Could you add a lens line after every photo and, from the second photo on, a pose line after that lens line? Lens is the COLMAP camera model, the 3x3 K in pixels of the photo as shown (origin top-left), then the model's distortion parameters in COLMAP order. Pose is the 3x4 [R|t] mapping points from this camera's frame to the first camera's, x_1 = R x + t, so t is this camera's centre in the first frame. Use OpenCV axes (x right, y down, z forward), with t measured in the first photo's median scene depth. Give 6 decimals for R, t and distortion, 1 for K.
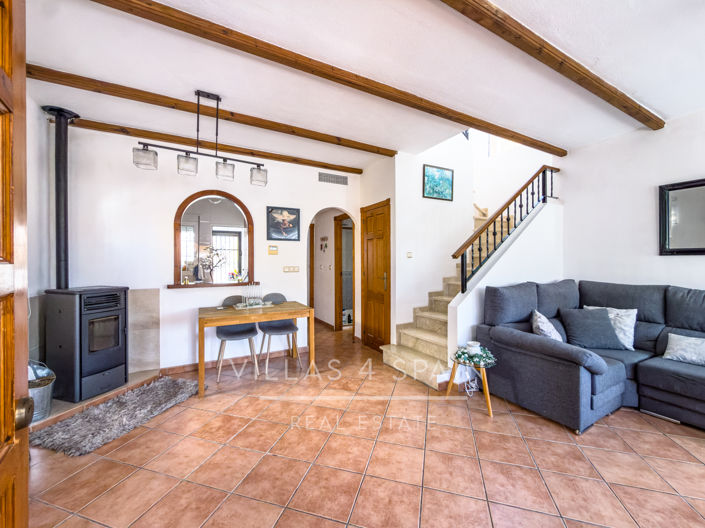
lens RADIAL K [[287.2, 0, 355.7], [0, 287.2, 264.1], [0, 0, 1]] dist [-0.000267, -0.000160]
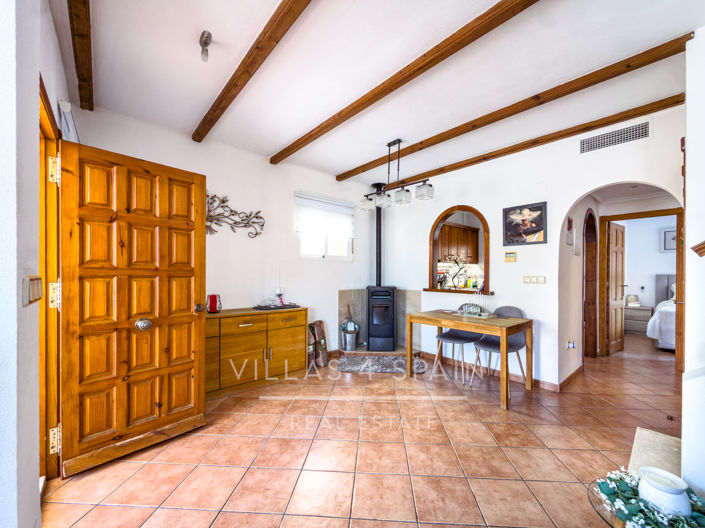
lens RADIAL K [[281.0, 0, 353.5], [0, 281.0, 274.0], [0, 0, 1]] dist [-0.000641, -0.000234]
pose [[0.216073, 0.011215, -0.976313, 0.451990], [-0.007347, 0.999924, 0.009860, -0.001984], [0.976350, 0.005042, 0.216139, 0.350534]]
